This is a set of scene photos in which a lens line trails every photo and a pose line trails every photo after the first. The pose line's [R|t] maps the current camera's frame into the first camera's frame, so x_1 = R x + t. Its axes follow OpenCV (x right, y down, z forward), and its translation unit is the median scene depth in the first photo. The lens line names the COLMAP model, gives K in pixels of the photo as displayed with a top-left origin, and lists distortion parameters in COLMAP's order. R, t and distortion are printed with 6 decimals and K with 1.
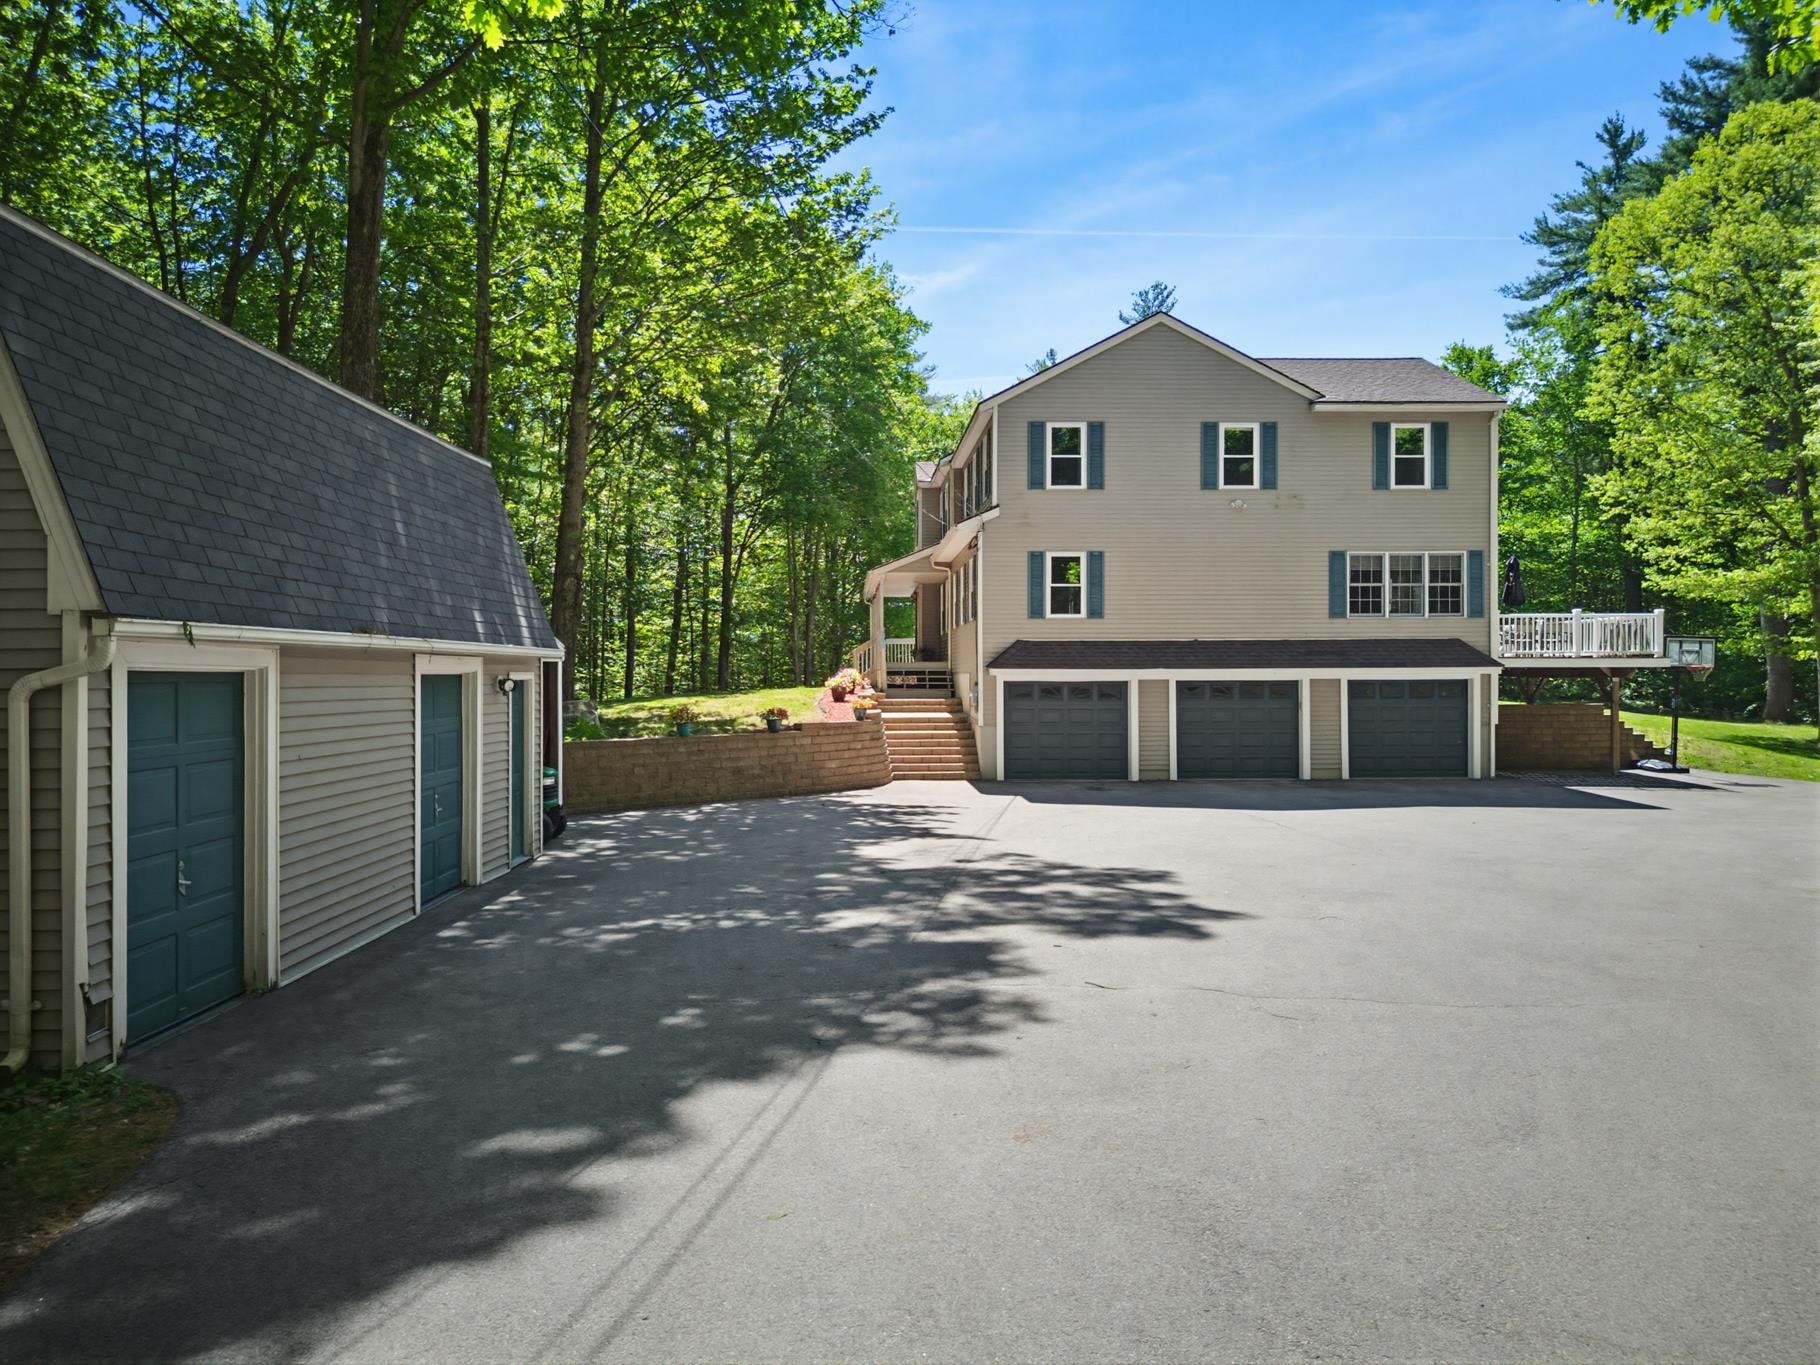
lens RADIAL K [[1295.2, 0, 910.0], [0, 1295.2, 682.5], [0, 0, 1]] dist [0.072206, -0.081406]
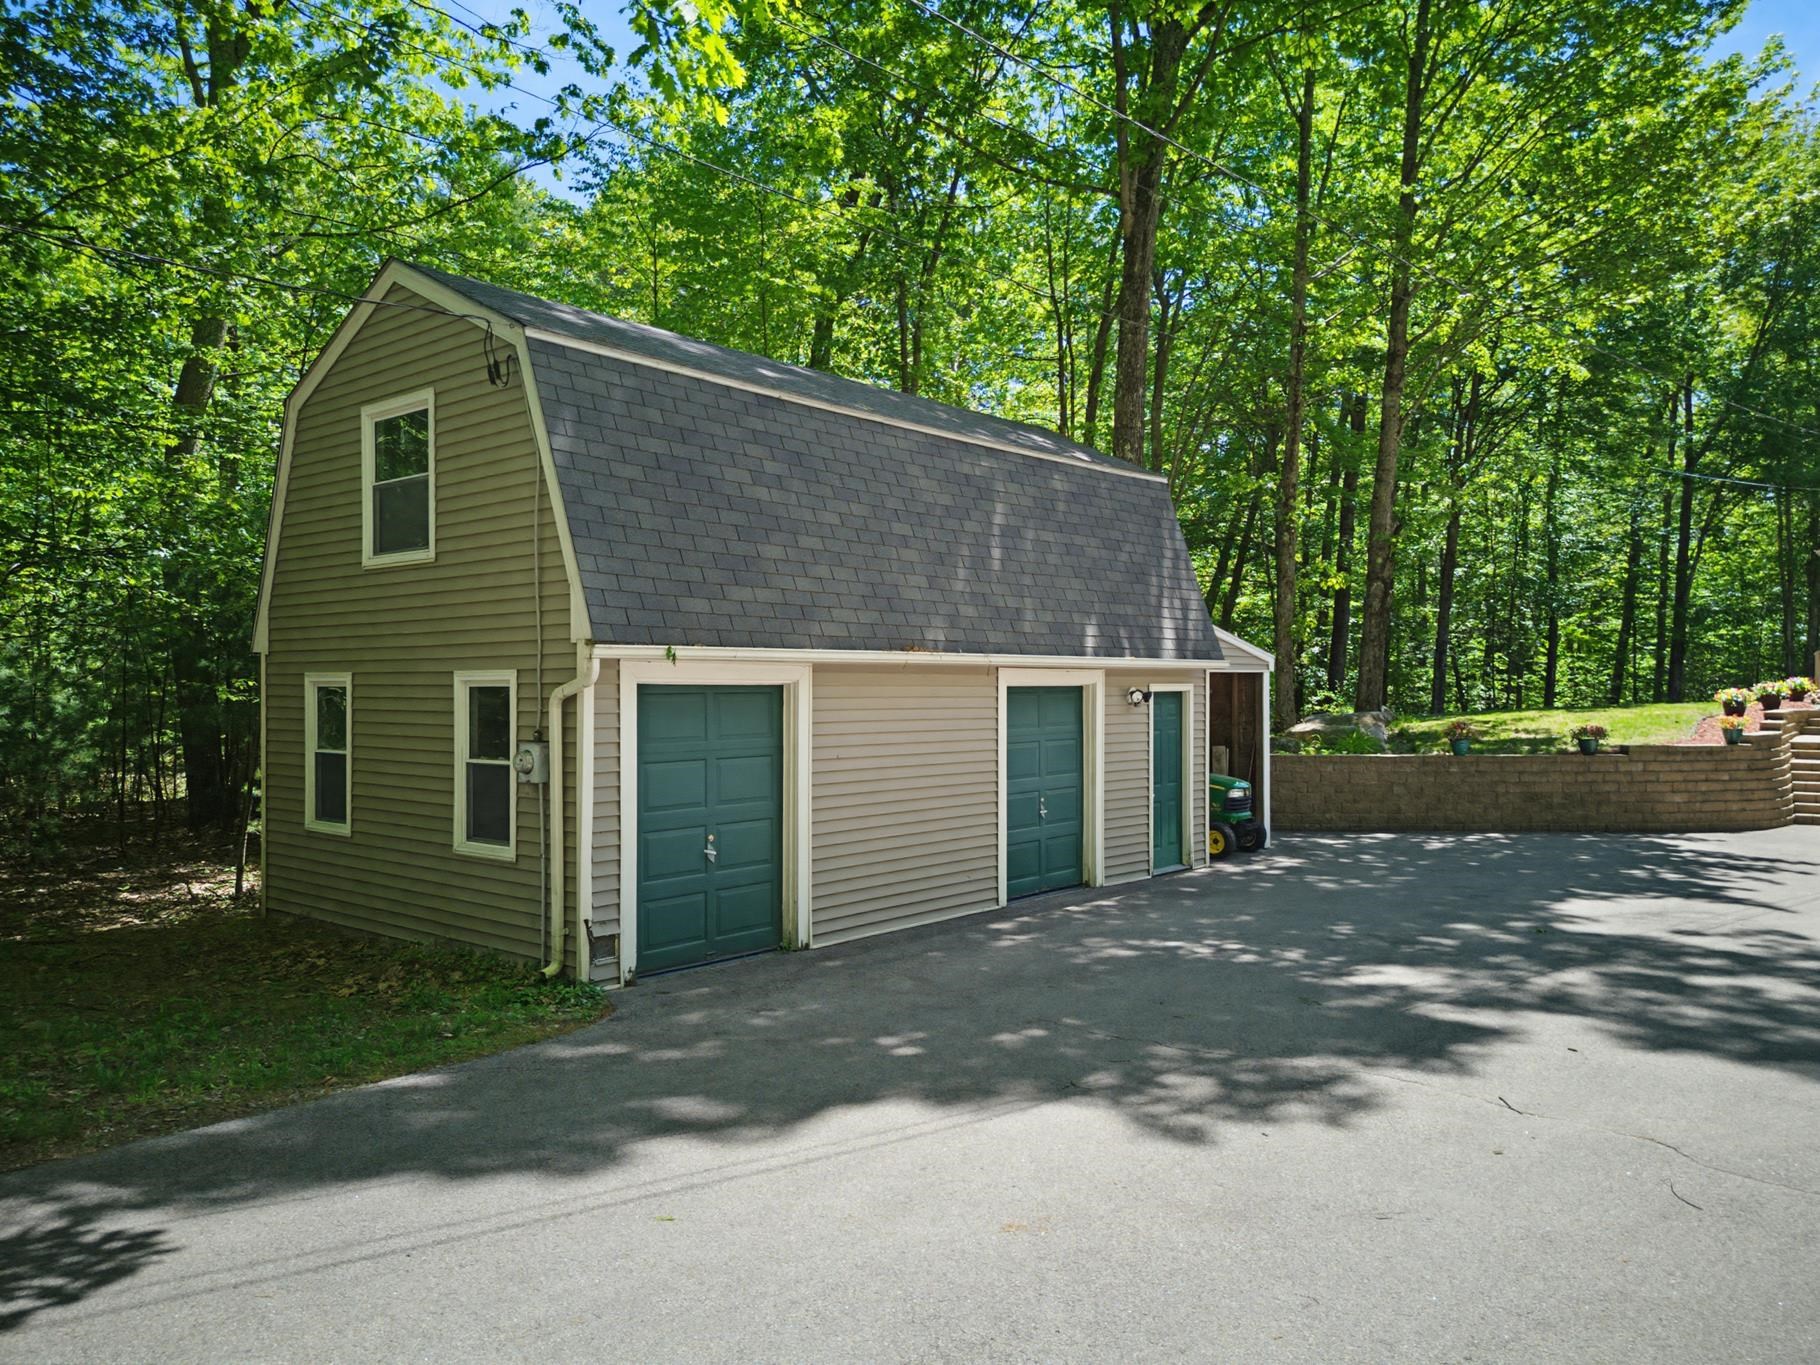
lens RADIAL K [[1295.2, 0, 910.0], [0, 1295.2, 682.5], [0, 0, 1]] dist [0.072206, -0.081406]
pose [[0.742610, 0.005591, -0.669701, 0.480683], [-0.009054, 0.999958, -0.001692, -0.011144], [0.669663, 0.007320, 0.742629, 0.233332]]
